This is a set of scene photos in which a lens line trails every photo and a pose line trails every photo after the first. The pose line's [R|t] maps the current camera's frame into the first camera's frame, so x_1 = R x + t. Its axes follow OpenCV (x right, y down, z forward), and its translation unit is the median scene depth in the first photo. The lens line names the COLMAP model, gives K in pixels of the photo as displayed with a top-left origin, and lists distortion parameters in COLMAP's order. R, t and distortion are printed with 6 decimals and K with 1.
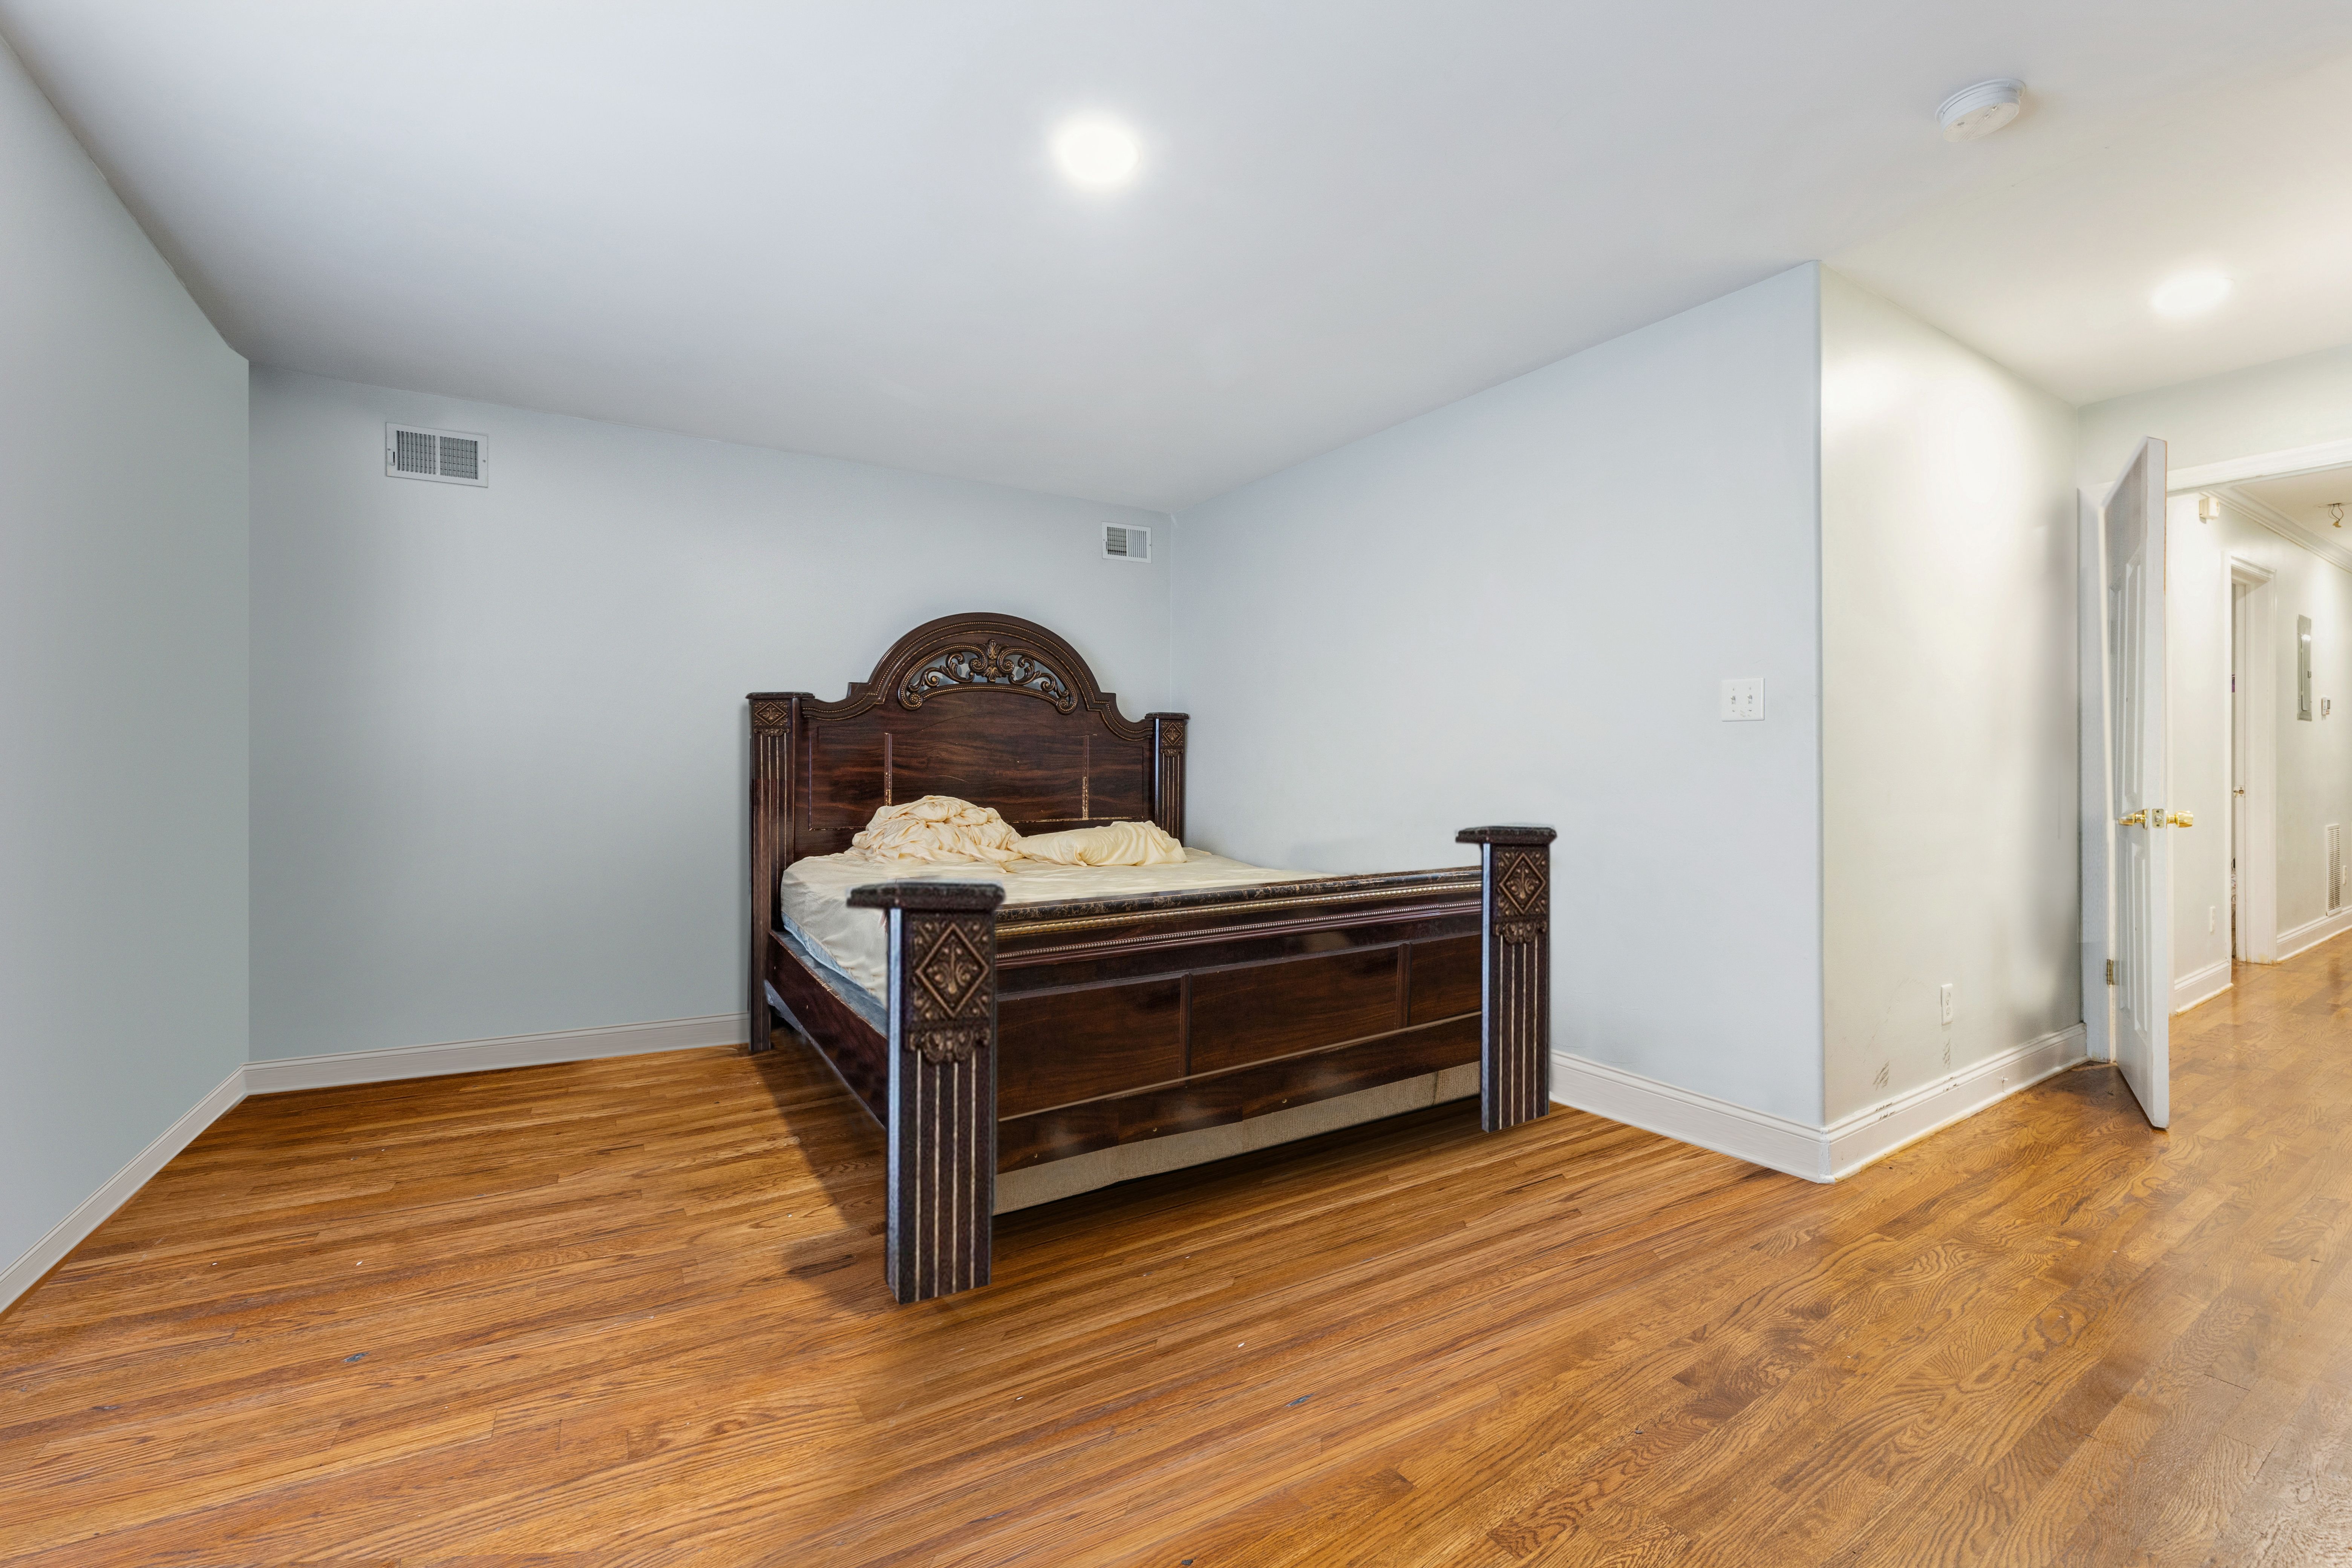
lens RADIAL K [[979.5, 0, 1165.9], [0, 979.5, 770.0], [0, 0, 1]] dist [-0.000673, 0.000029]
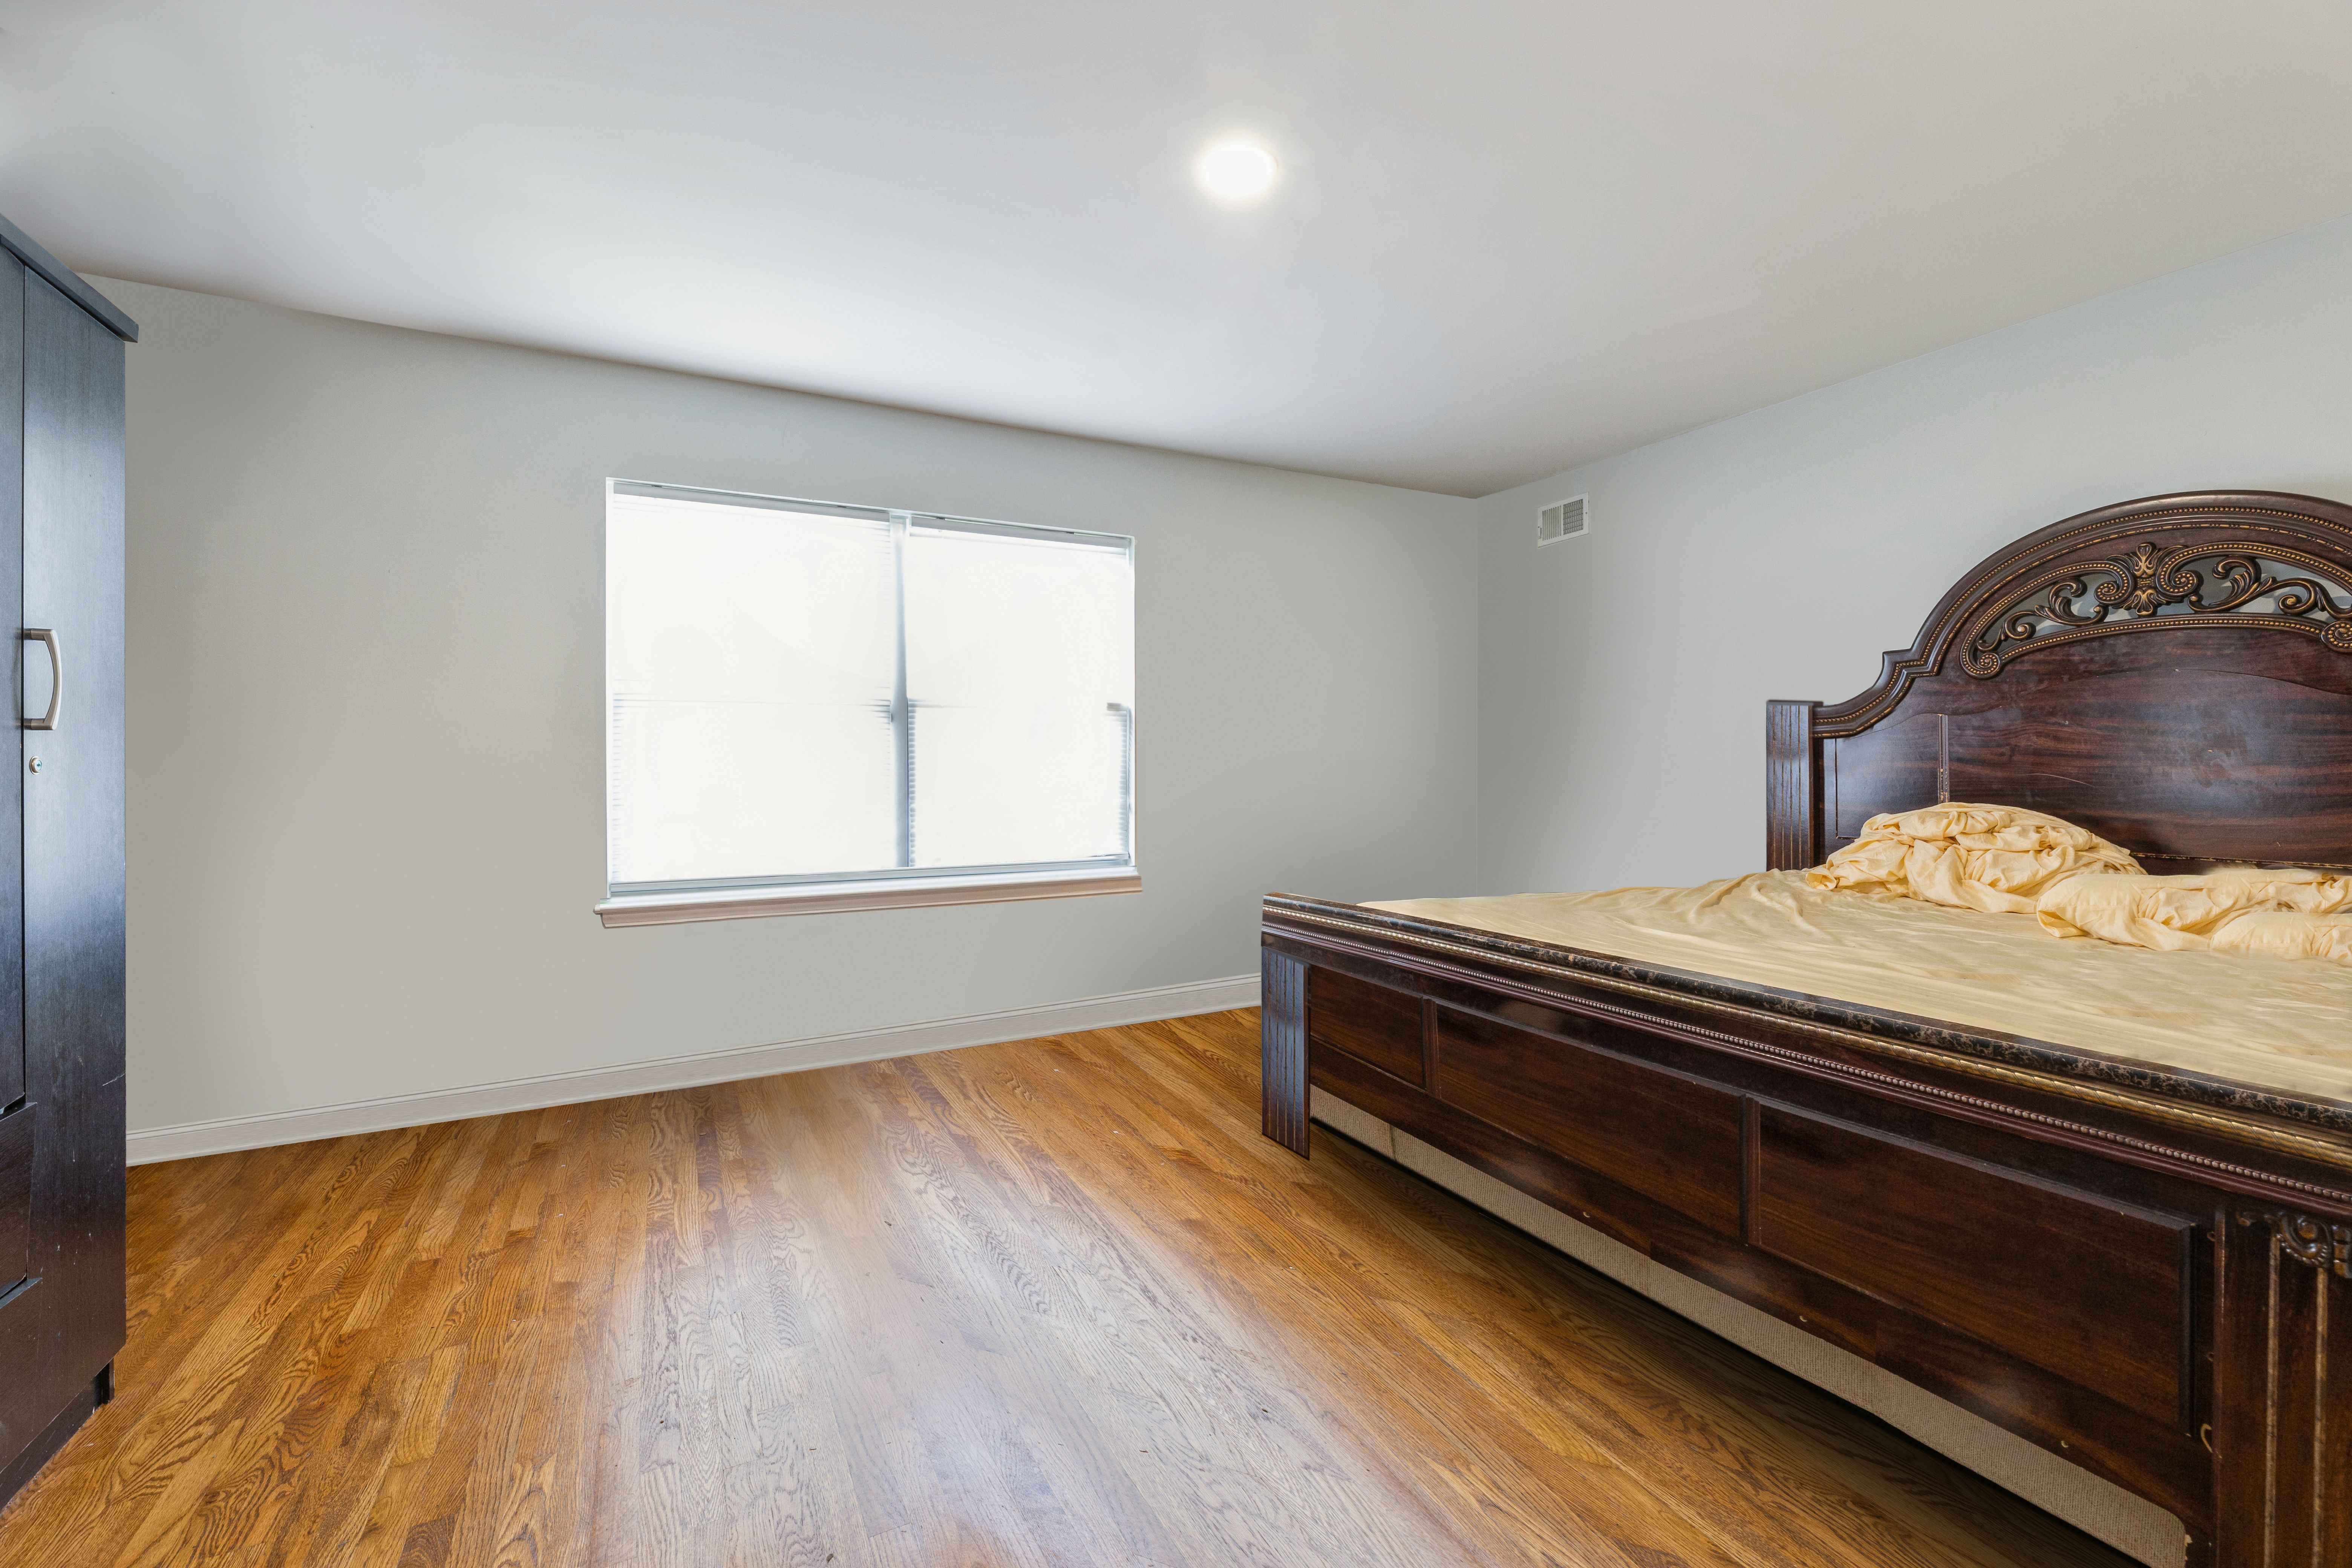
lens RADIAL K [[979.5, 0, 1165.9], [0, 979.5, 770.0], [0, 0, 1]] dist [-0.000673, 0.000029]
pose [[-0.087933, 0.003805, -0.996119, 0.474270], [-0.000199, 0.999993, 0.003837, -0.001679], [0.996126, 0.000535, -0.087932, 0.499659]]
